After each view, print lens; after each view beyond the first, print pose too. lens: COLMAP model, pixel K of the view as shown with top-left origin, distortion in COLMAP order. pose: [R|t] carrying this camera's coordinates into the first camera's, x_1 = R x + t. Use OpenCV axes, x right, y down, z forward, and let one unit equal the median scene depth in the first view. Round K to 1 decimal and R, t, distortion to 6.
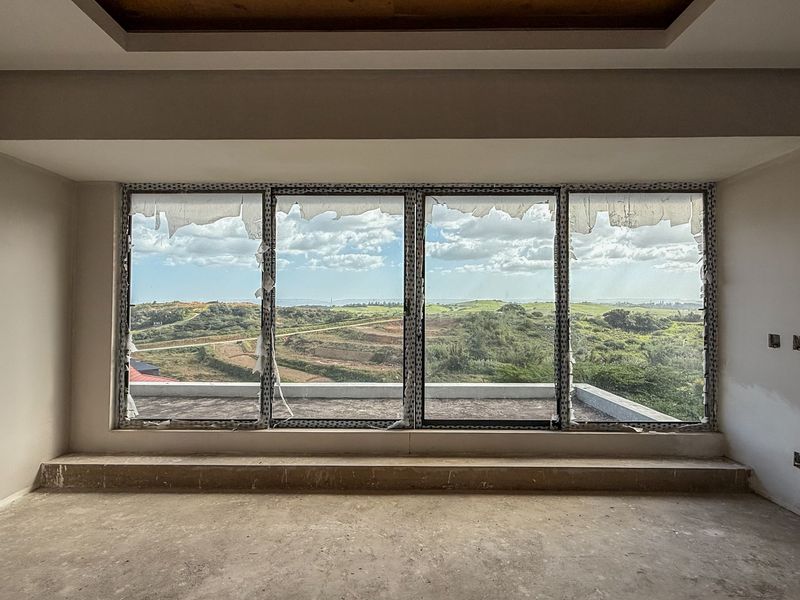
lens RADIAL K [[436.2, 0, 400.3], [0, 436.2, 300.6], [0, 0, 1]] dist [-0.001085, 0.000336]
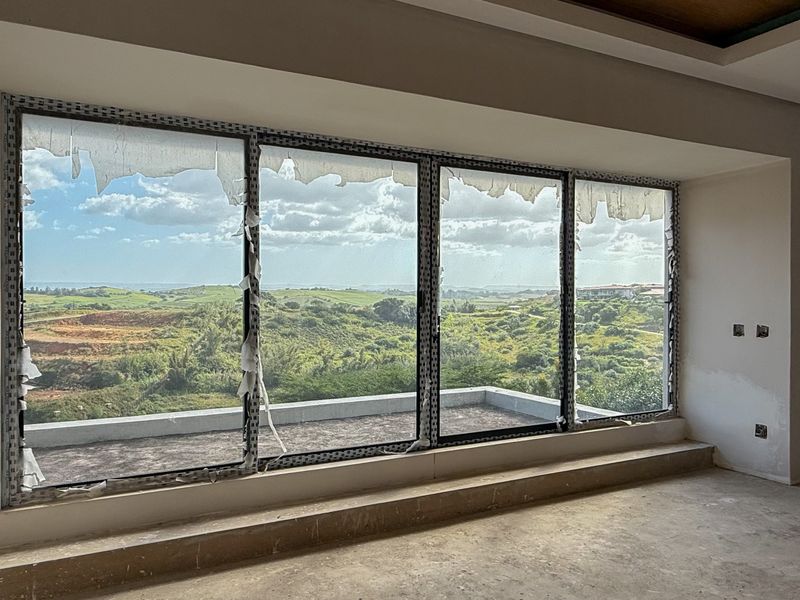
lens RADIAL K [[620.7, 0, 398.3], [0, 620.7, 302.9], [0, 0, 1]] dist [-0.004996, 0.005178]
pose [[0.877634, -0.006494, 0.479288, -0.580334], [-0.006655, 0.999647, 0.025729, -0.012011], [-0.479285, -0.025770, 0.877281, 0.006018]]
